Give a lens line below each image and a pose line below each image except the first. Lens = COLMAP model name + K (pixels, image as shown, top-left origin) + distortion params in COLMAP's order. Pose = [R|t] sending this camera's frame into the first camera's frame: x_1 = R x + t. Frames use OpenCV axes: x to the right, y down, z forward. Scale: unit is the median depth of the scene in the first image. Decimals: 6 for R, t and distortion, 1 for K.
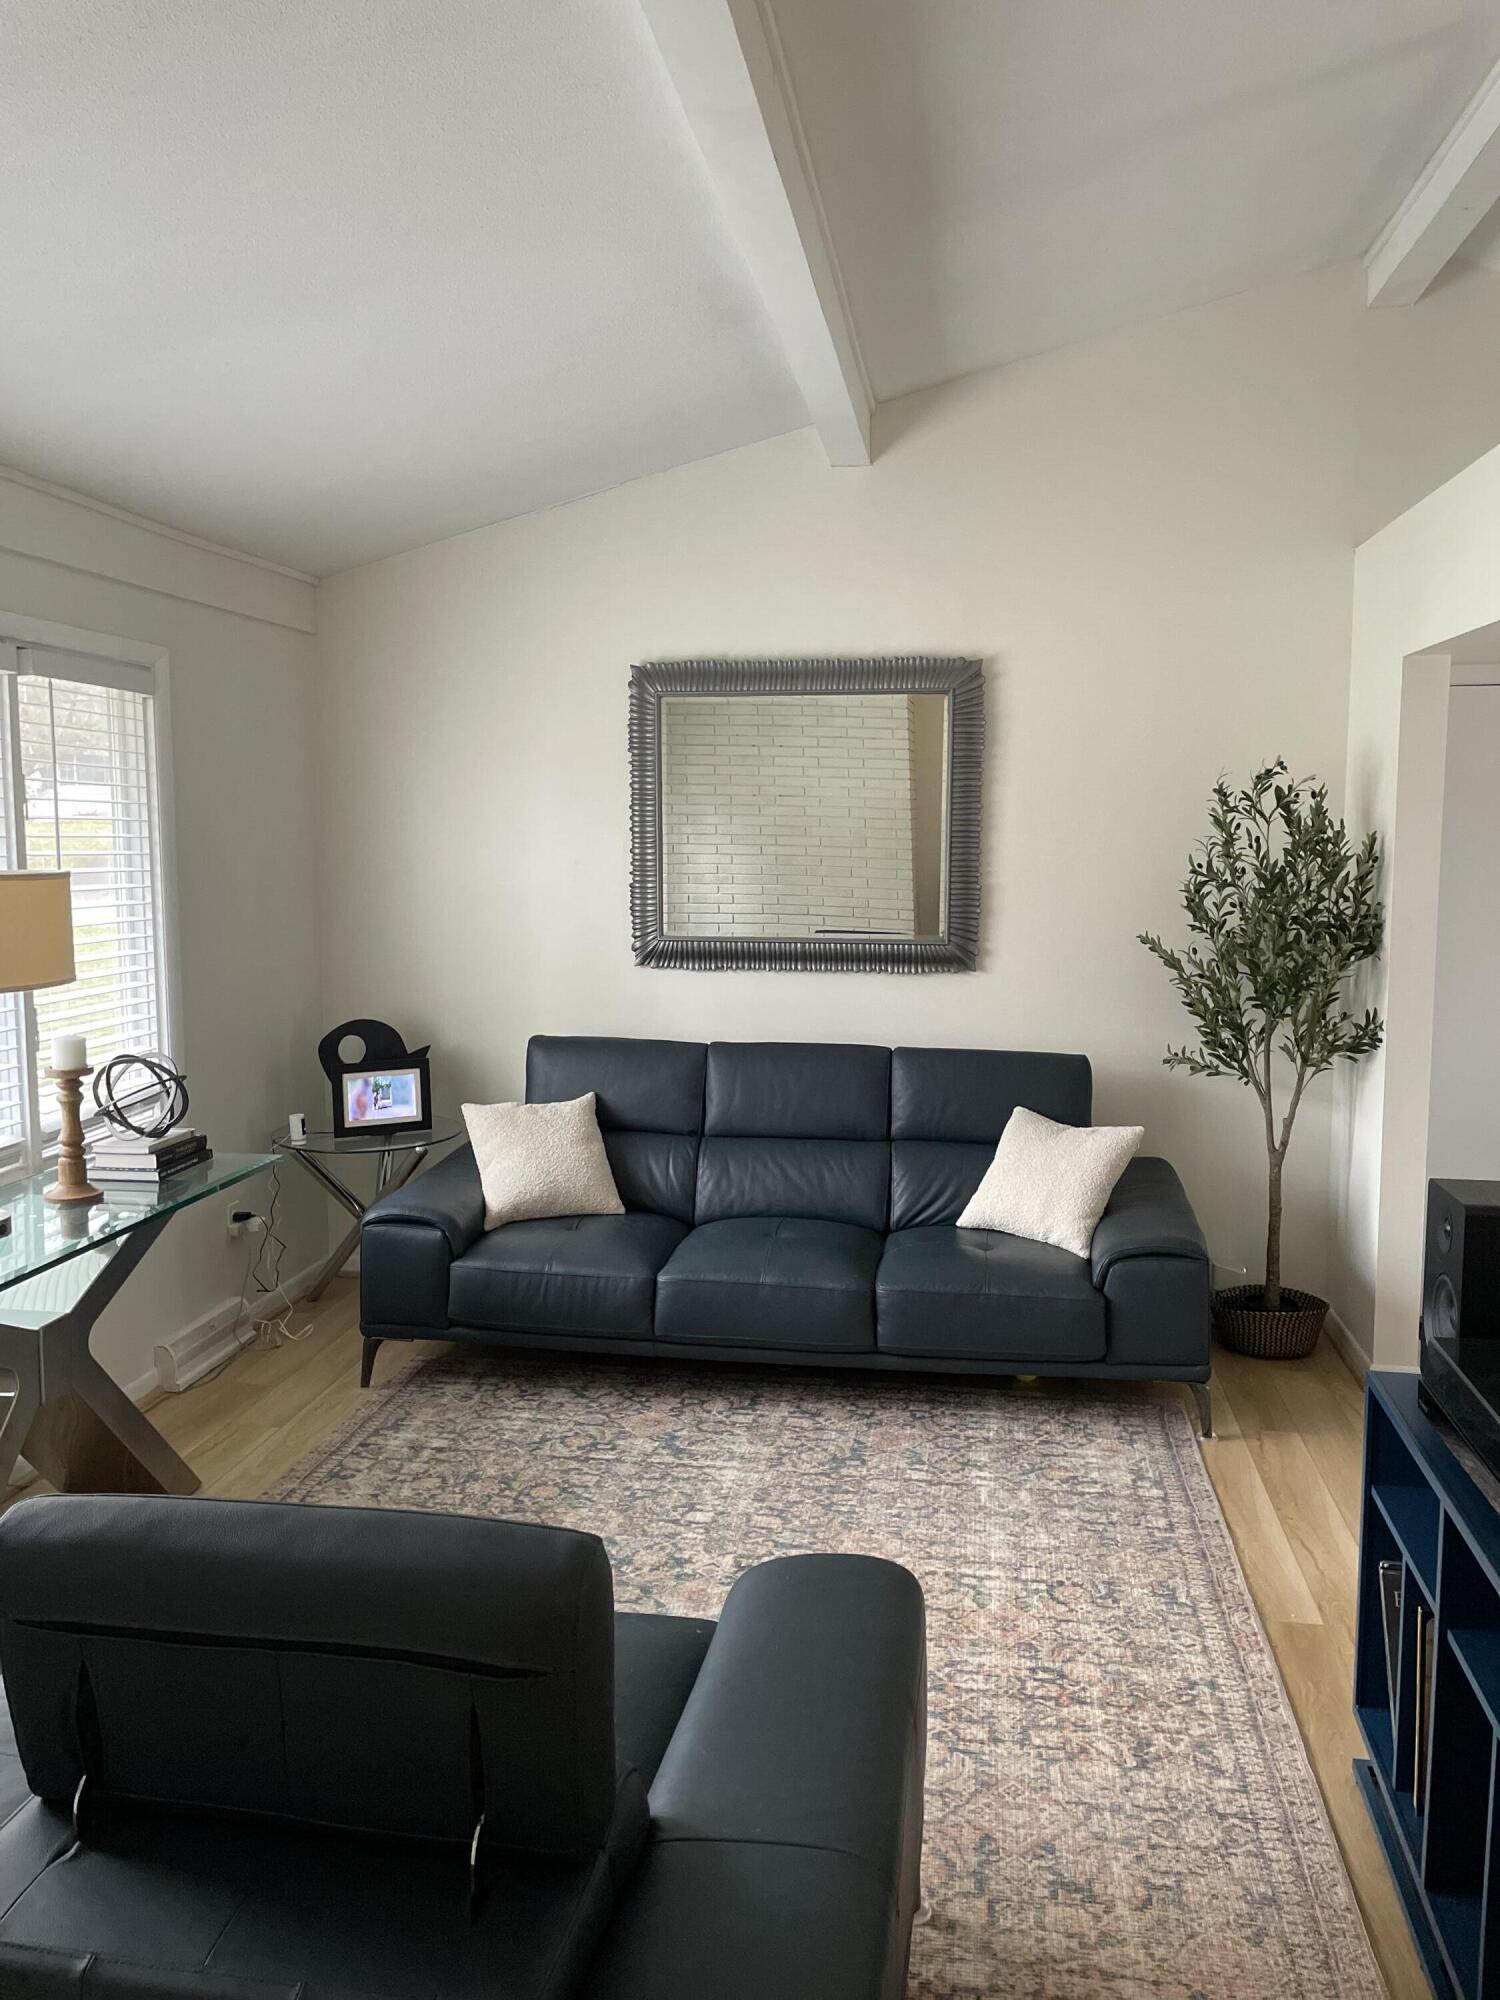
lens RADIAL K [[1503.1, 0, 750.0], [0, 1503.1, 1000.0], [0, 0, 1]] dist [0.107906, -0.136933]
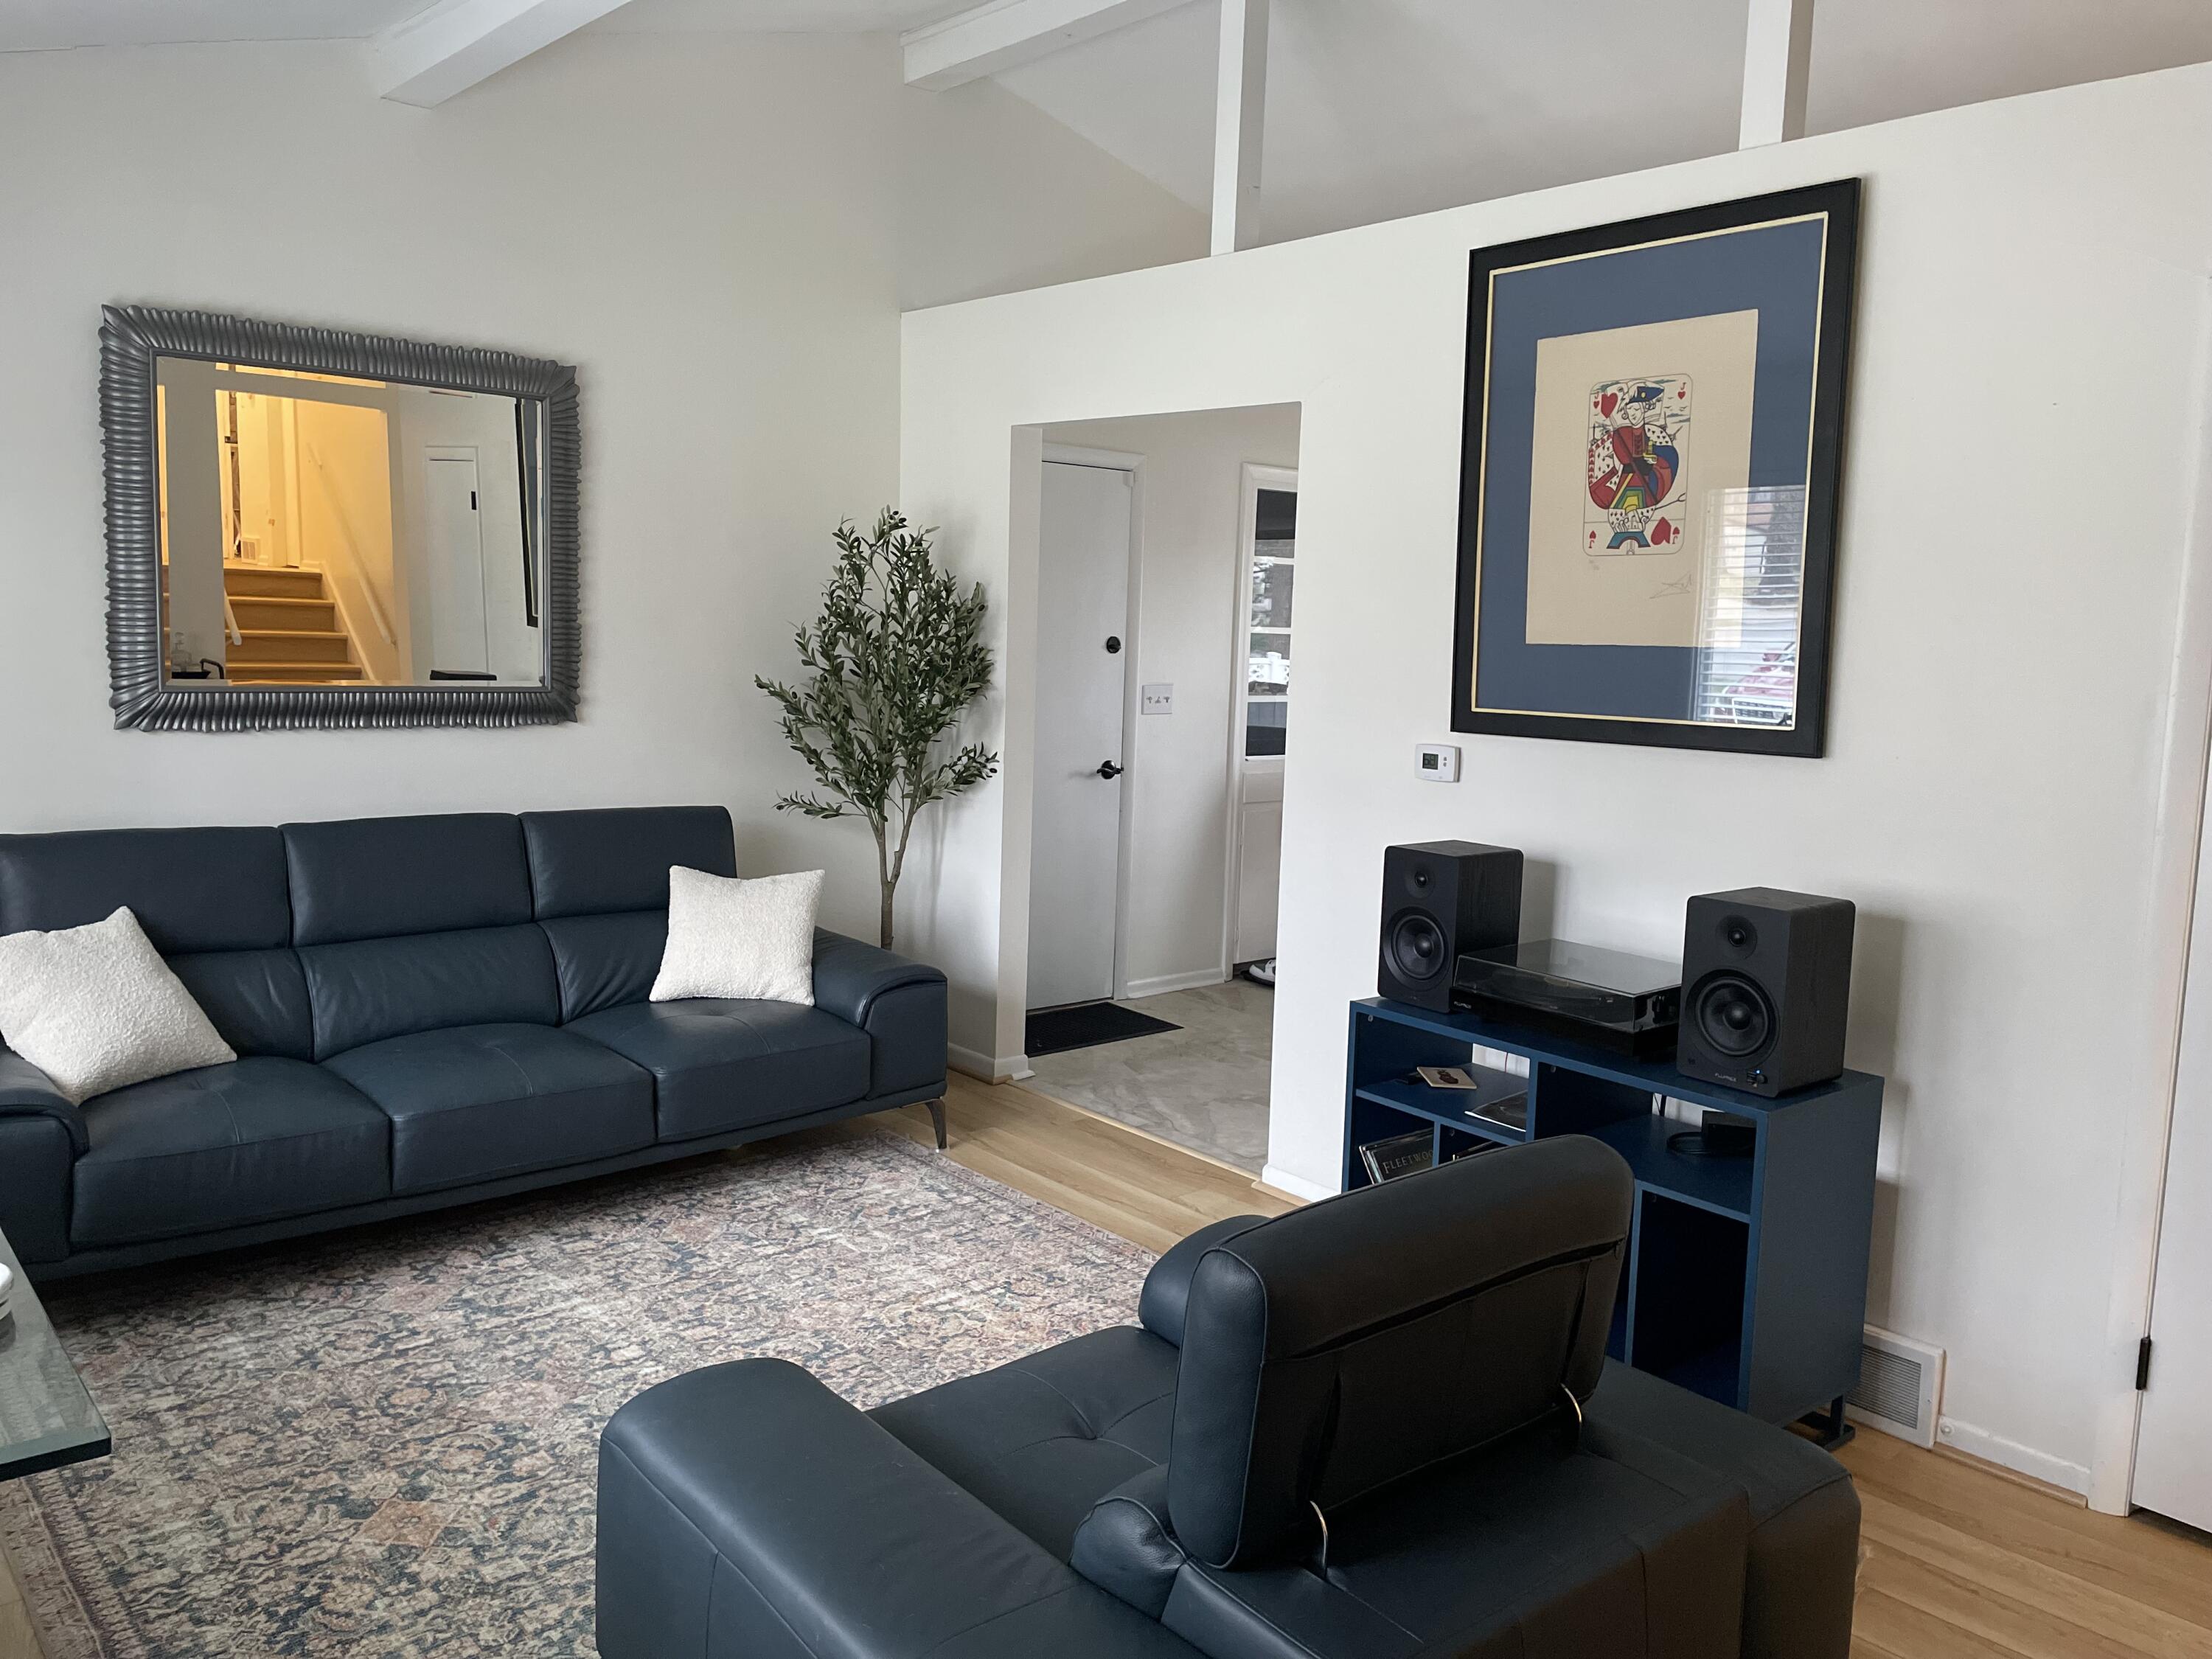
lens RADIAL K [[1662.4, 0, 1115.1], [0, 1662.4, 820.7], [0, 0, 1]] dist [0.107906, -0.136933]
pose [[0.648649, -0.073678, 0.757513, -0.471504], [0.052067, 0.997267, 0.052414, 0.003939], [-0.759305, 0.005443, 0.650712, 0.144109]]
